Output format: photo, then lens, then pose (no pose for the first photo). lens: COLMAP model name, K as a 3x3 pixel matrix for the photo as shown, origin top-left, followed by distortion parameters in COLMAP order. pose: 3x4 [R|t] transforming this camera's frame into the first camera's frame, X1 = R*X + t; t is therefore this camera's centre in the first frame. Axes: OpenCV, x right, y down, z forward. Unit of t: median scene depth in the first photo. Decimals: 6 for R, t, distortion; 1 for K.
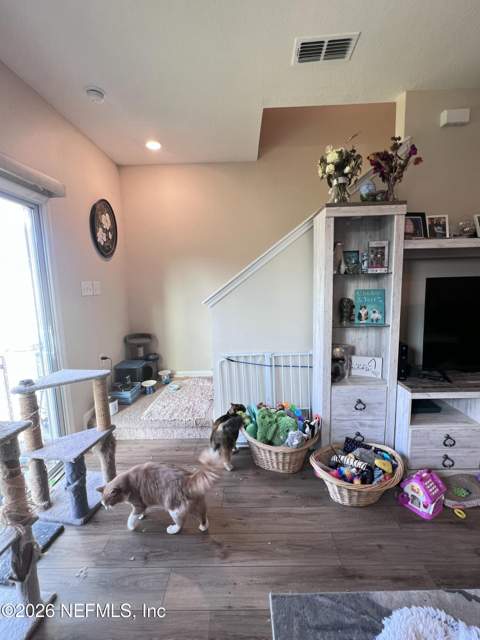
lens RADIAL K [[277.6, 0, 242.9], [0, 277.6, 318.8], [0, 0, 1]] dist [0.001124, -0.000062]
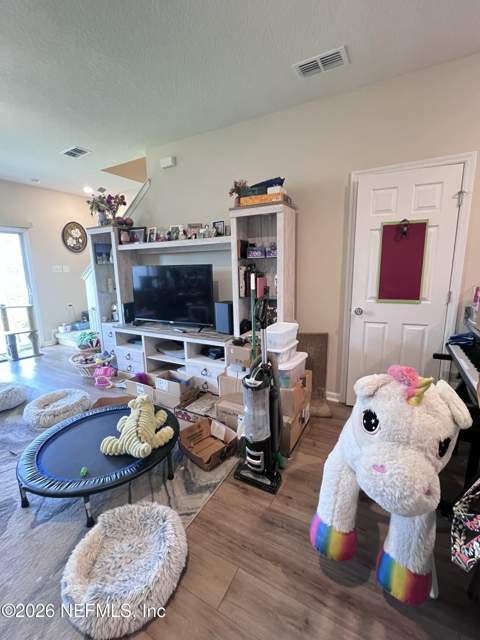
lens RADIAL K [[277.6, 0, 238.3], [0, 277.6, 320.9], [0, 0, 1]] dist [0.001124, -0.000062]
pose [[0.880382, 0.102601, -0.463034, 1.356945], [-0.067736, 0.993512, 0.091357, -0.007754], [0.469403, -0.049065, 0.881620, -0.163344]]
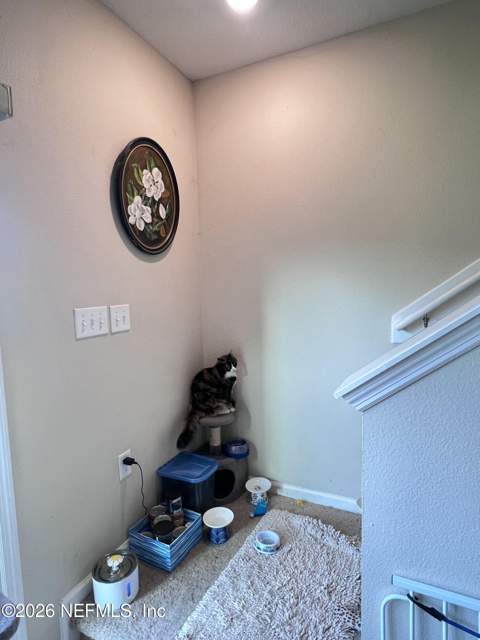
lens RADIAL K [[361.0, 0, 242.6], [0, 361.0, 317.8], [0, 0, 1]] dist [0.000169, 0.000418]
pose [[0.903576, 0.031909, -0.427239, -0.053278], [-0.043618, 0.998892, -0.017643, -0.098393], [0.426203, 0.034577, 0.903967, 0.466731]]
